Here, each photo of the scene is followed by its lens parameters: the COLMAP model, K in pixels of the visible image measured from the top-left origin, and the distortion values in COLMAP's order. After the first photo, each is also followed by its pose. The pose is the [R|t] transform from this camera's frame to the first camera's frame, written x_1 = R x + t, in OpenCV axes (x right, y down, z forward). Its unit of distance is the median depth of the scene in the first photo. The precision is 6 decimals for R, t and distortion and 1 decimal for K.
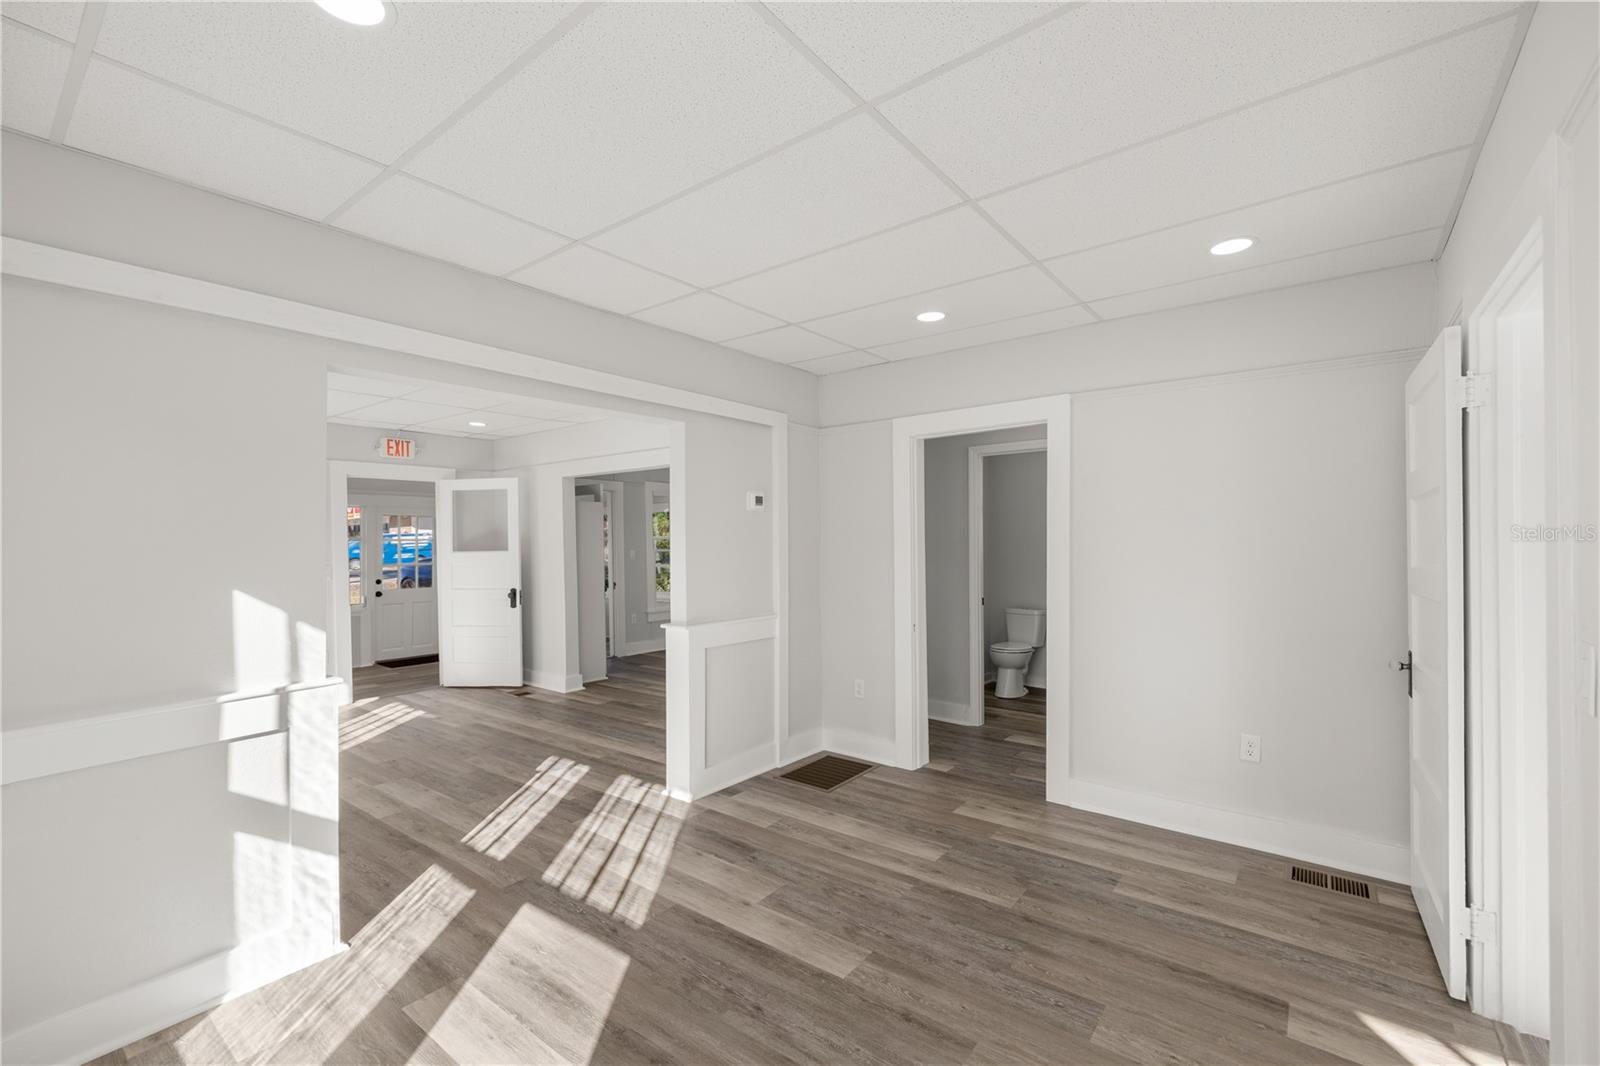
lens RADIAL K [[678.1, 0, 810.3], [0, 678.1, 536.1], [0, 0, 1]] dist [-0.001097, 0.001027]
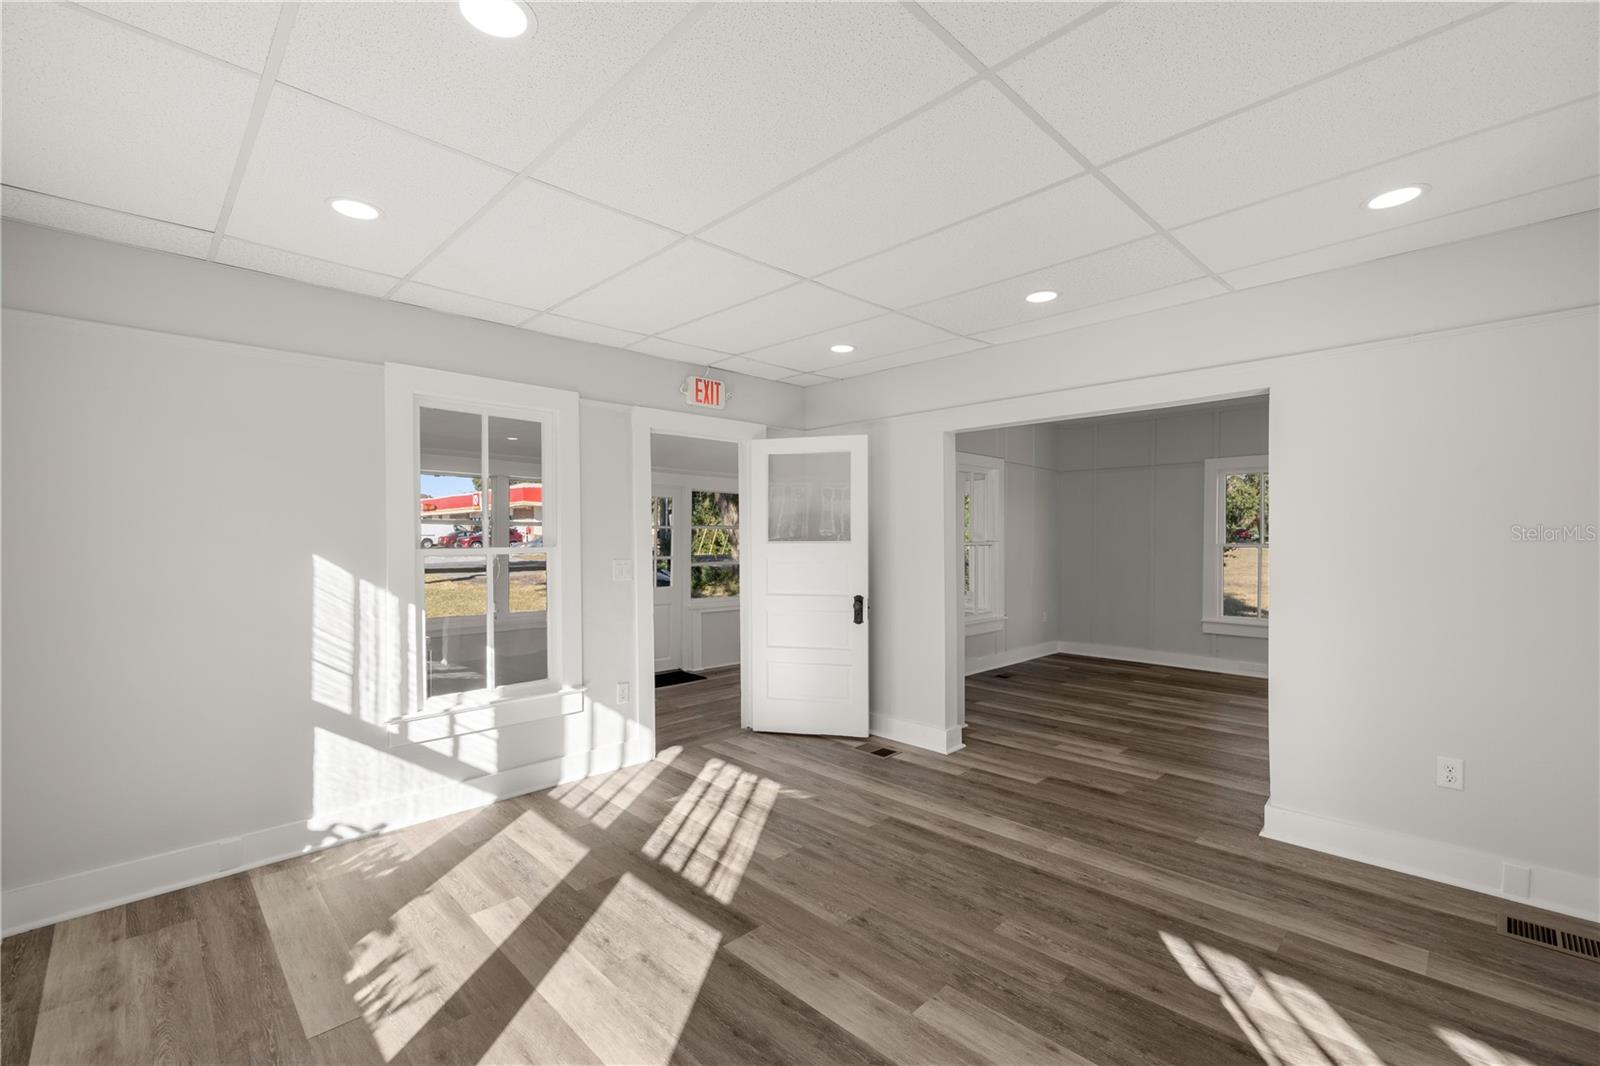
lens RADIAL K [[678.1, 0, 795.5], [0, 678.1, 540.4], [0, 0, 1]] dist [-0.001097, 0.001027]
pose [[0.988535, -0.002151, -0.150979, -0.396397], [0.004338, 0.999890, 0.014160, 0.012015], [0.150932, -0.014653, 0.988436, 0.311623]]
